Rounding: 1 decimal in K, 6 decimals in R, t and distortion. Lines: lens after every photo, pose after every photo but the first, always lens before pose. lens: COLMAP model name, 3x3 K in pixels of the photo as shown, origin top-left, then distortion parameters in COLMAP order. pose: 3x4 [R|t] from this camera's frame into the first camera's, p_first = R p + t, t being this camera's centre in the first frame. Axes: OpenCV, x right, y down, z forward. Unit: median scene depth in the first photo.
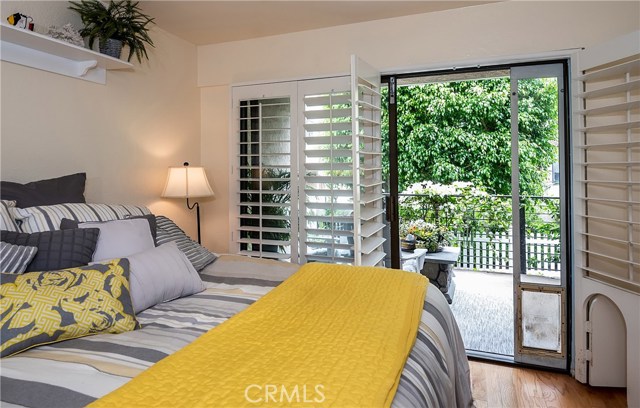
lens RADIAL K [[424.3, 0, 294.7], [0, 424.3, 166.4], [0, 0, 1]] dist [0.003403, -0.002382]
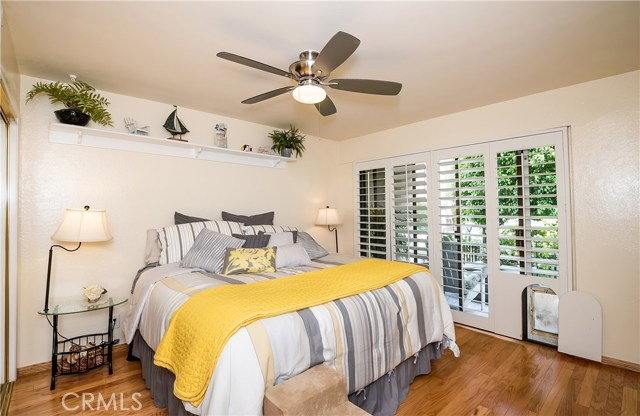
lens RADIAL K [[296.8, 0, 320.0], [0, 296.8, 208.0], [0, 0, 1]] dist [-0.003606, -0.000229]
pose [[0.908403, -0.007102, -0.418035, 0.131414], [0.007084, 0.999974, -0.001595, 0.000272], [0.418035, -0.001512, 0.908430, -0.106466]]
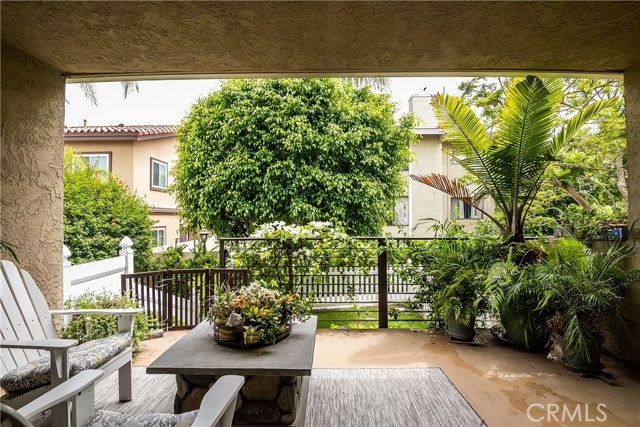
lens RADIAL K [[293.7, 0, 321.4], [0, 293.7, 215.9], [0, 0, 1]] dist [-0.018844, -0.001142]
pose [[0.925298, 0.003035, 0.379229, 0.176570], [-0.003947, 0.999991, 0.001628, 0.023516], [-0.379221, -0.003004, 0.925301, 0.458703]]
